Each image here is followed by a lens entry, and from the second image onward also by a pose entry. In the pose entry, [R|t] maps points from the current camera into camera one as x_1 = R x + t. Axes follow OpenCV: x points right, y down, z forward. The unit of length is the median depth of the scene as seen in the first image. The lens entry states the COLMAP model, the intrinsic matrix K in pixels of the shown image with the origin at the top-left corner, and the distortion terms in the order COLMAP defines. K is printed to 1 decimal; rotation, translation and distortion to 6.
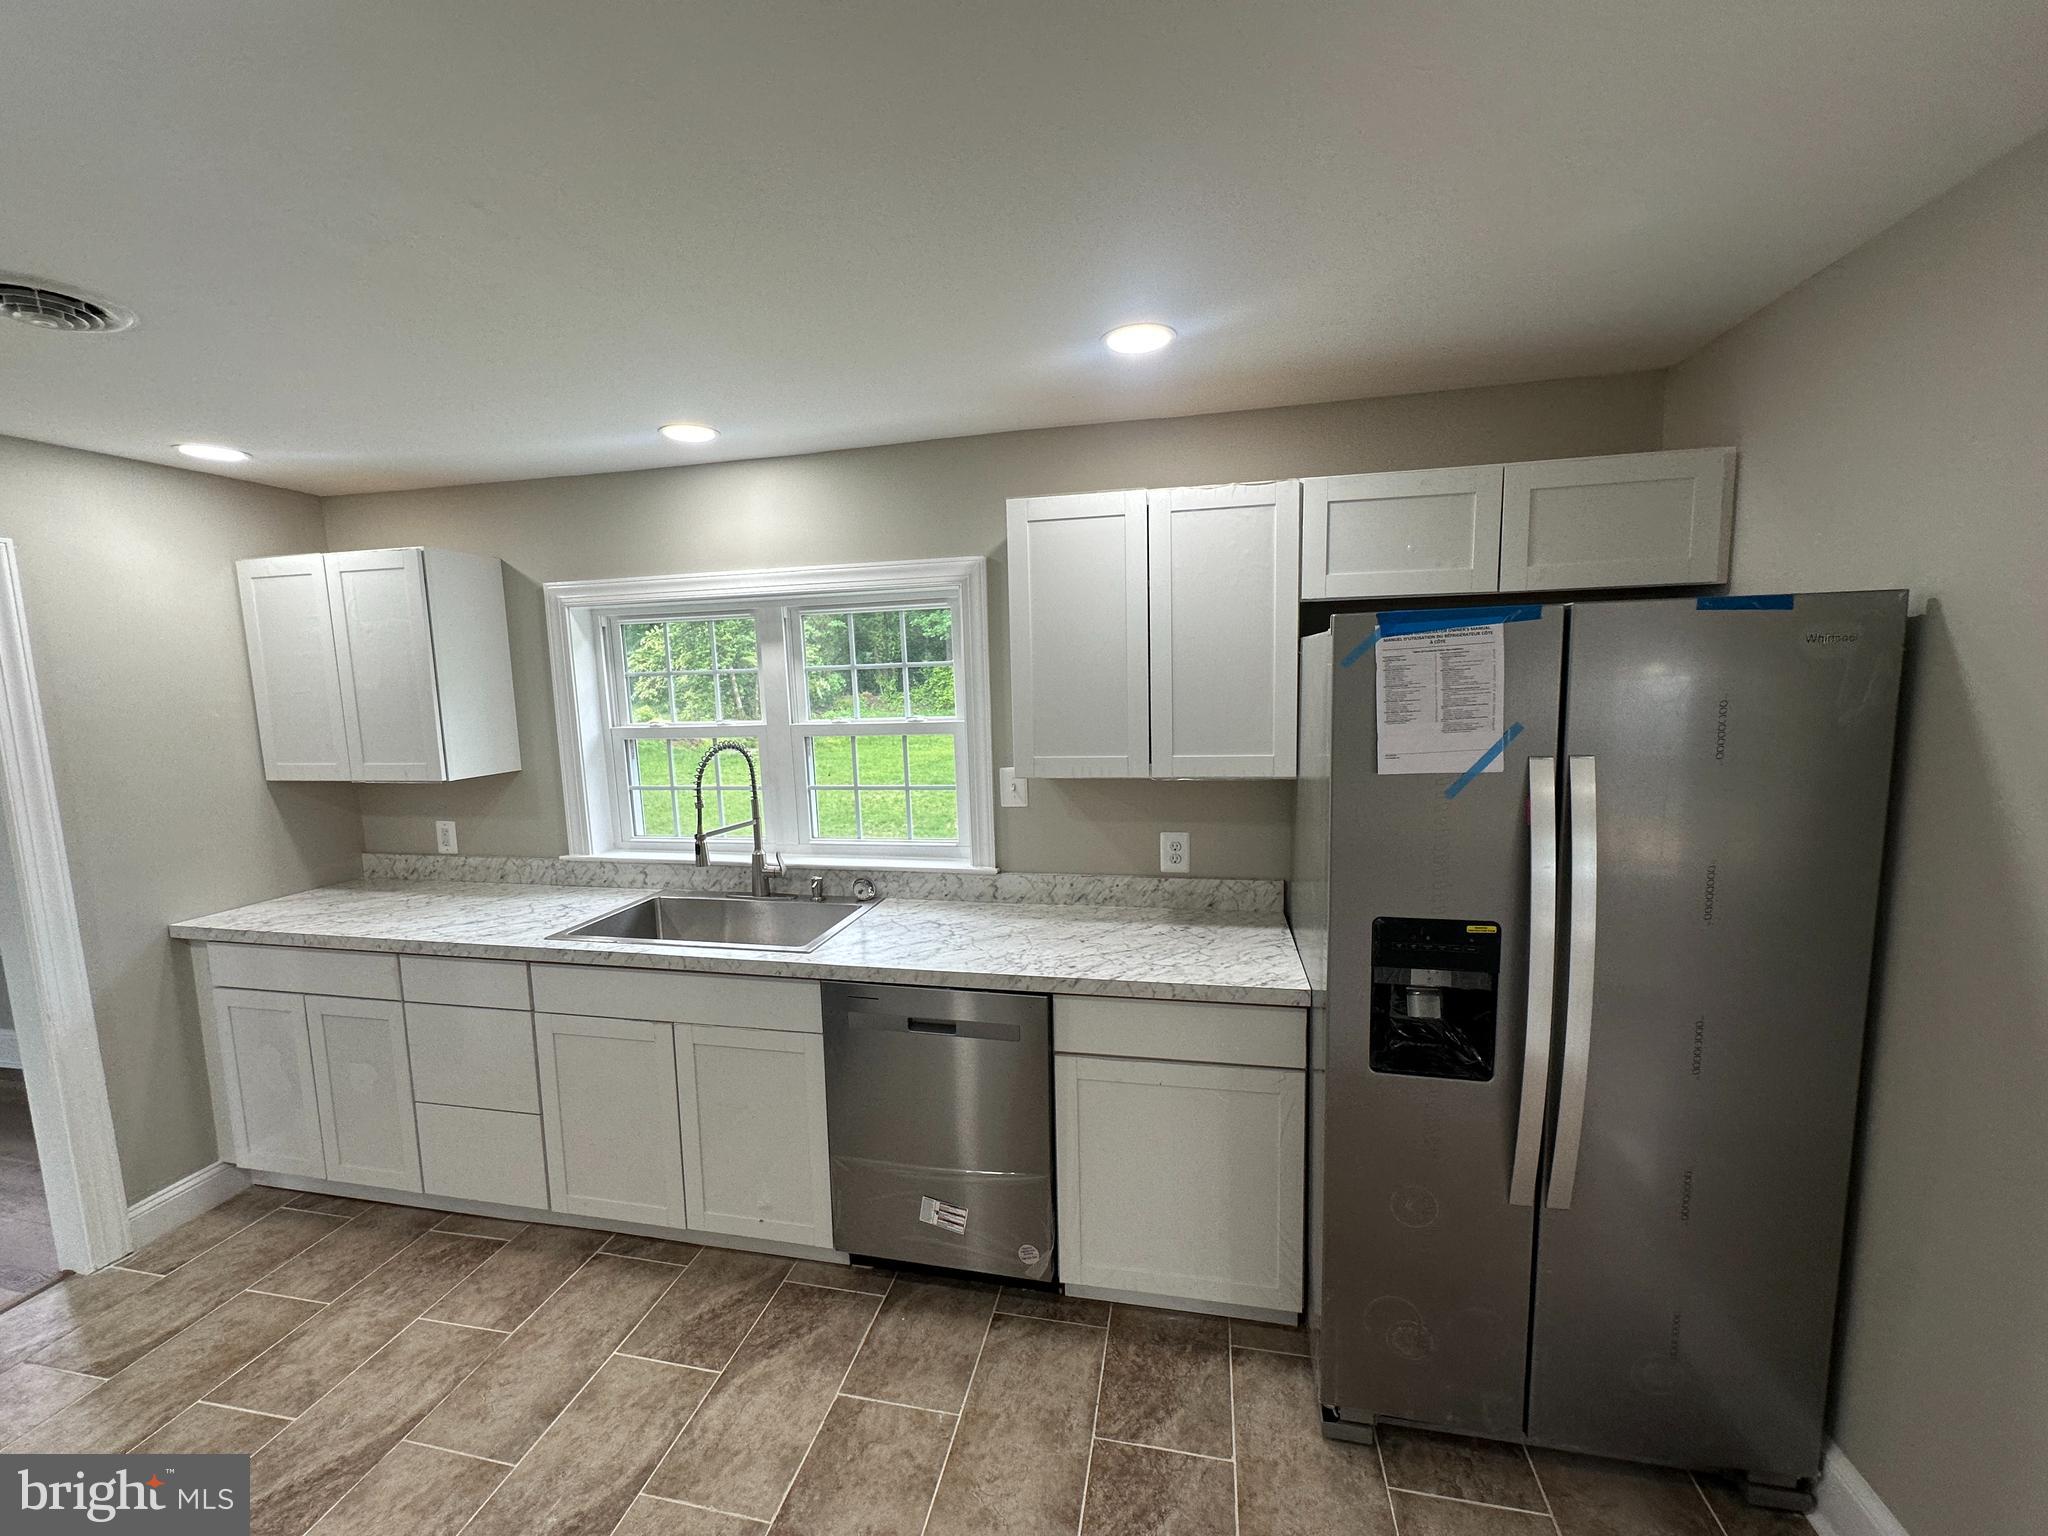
lens RADIAL K [[815.7, 0, 1019.1], [0, 815.7, 762.8], [0, 0, 1]] dist [-0.002730, 0.000067]
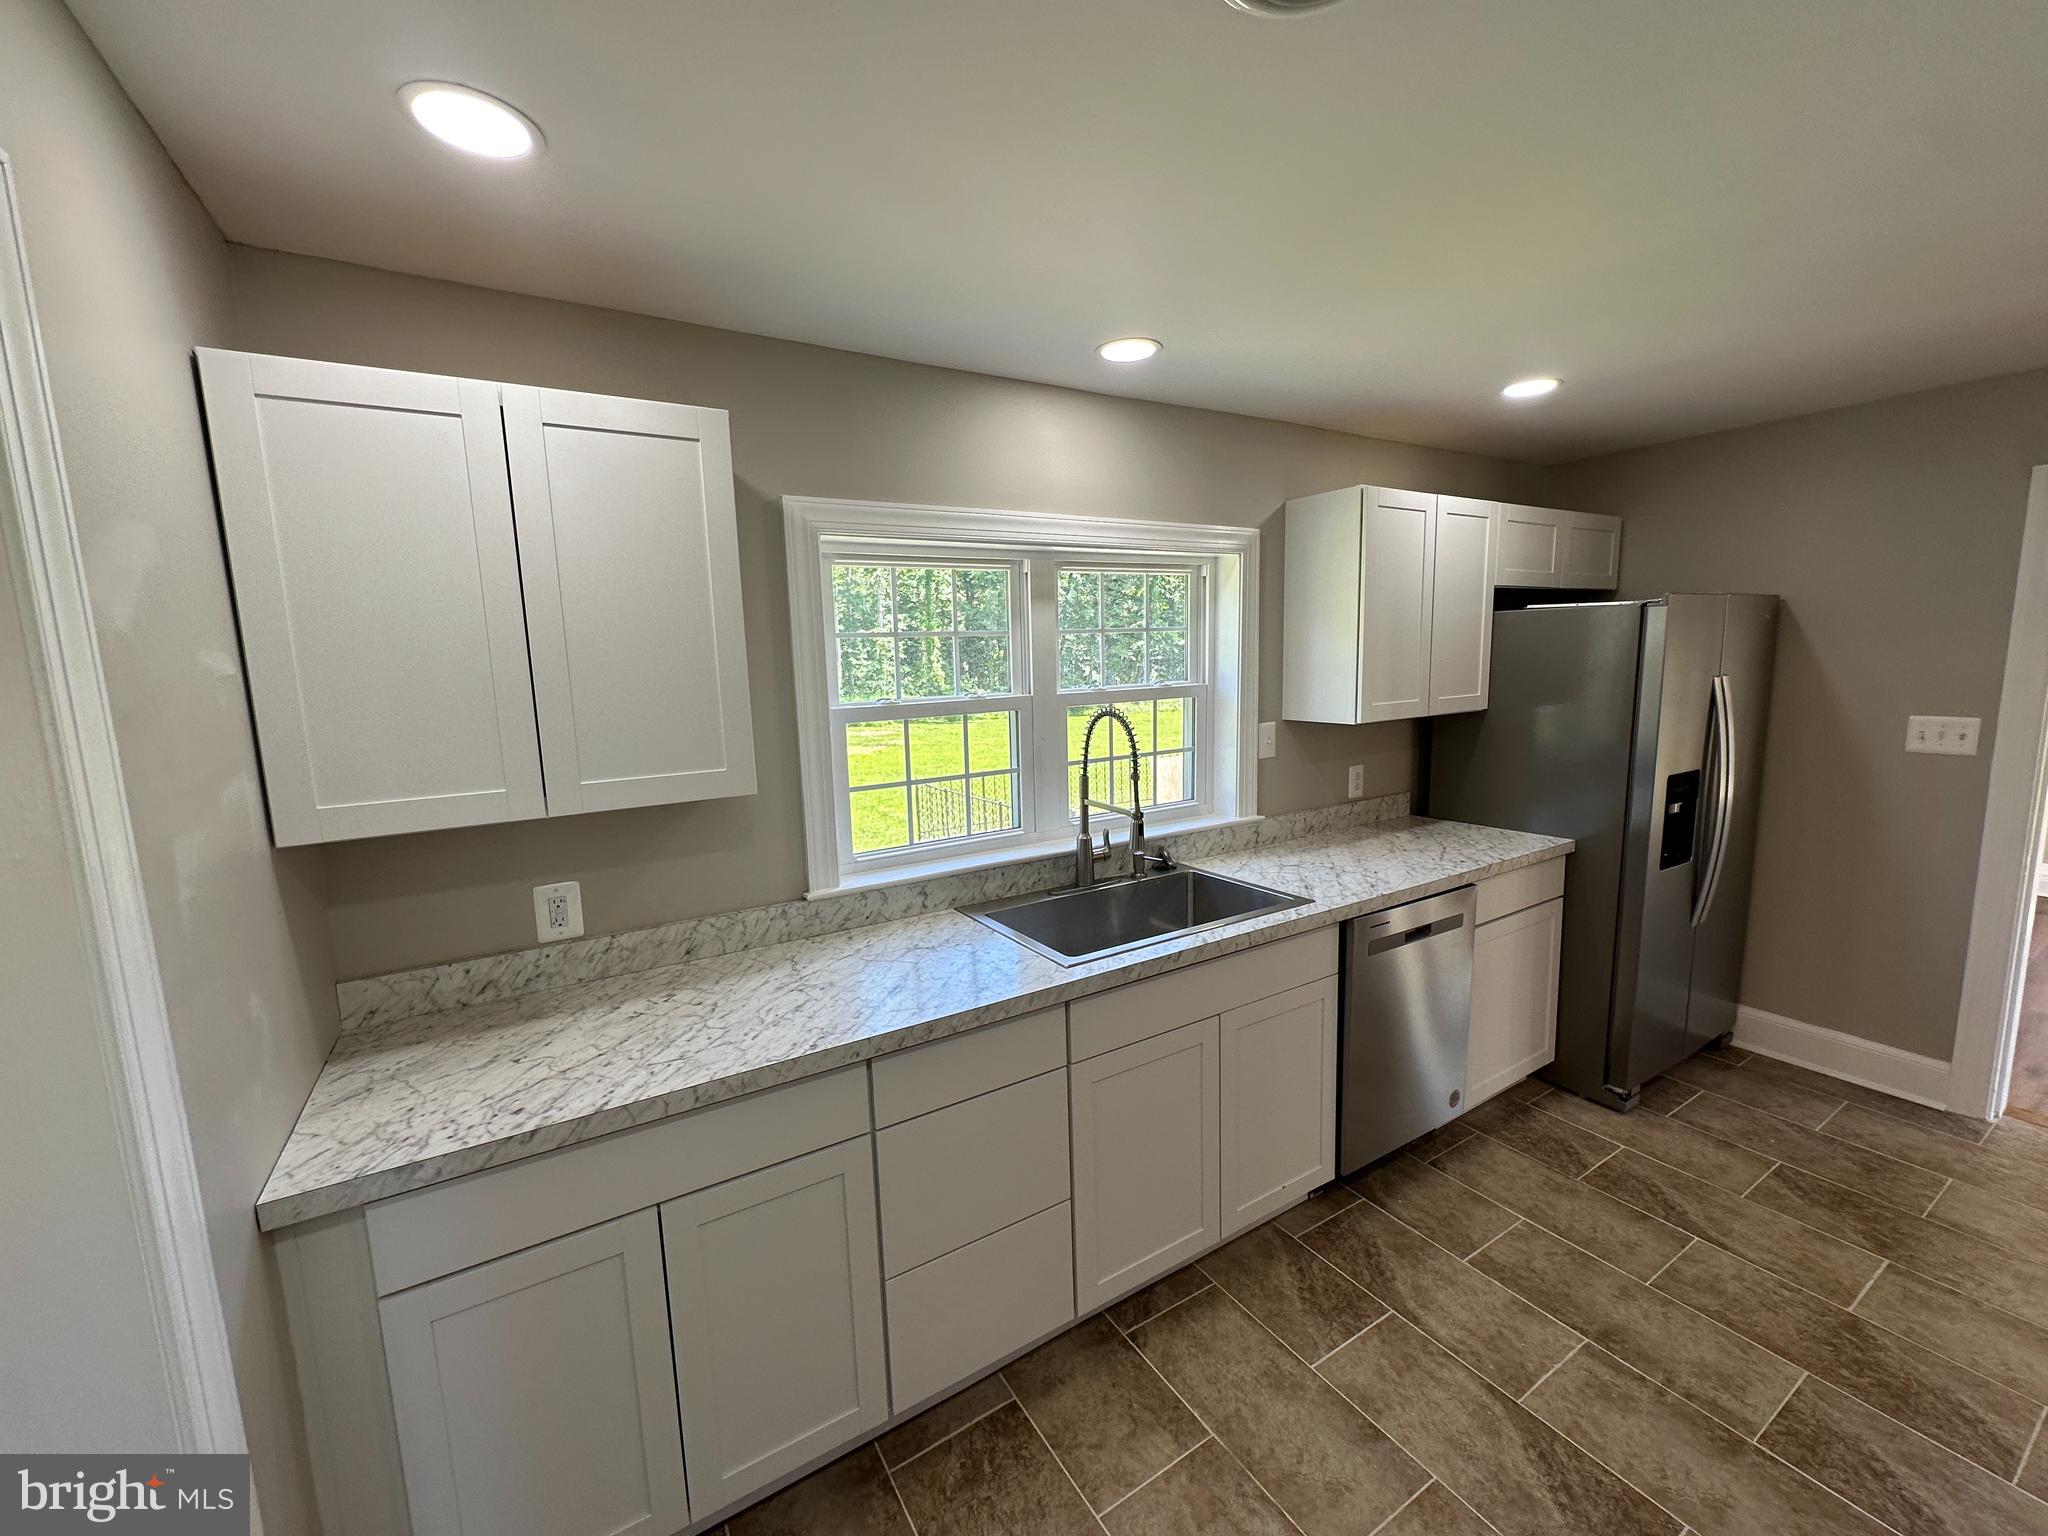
lens RADIAL K [[815.7, 0, 1026.1], [0, 815.7, 772.6], [0, 0, 1]] dist [-0.002730, 0.000067]
pose [[0.723648, -0.092788, 0.683904, -1.004424], [0.088506, 0.995216, 0.041376, -0.000747], [-0.684471, 0.030588, 0.728398, 0.418023]]
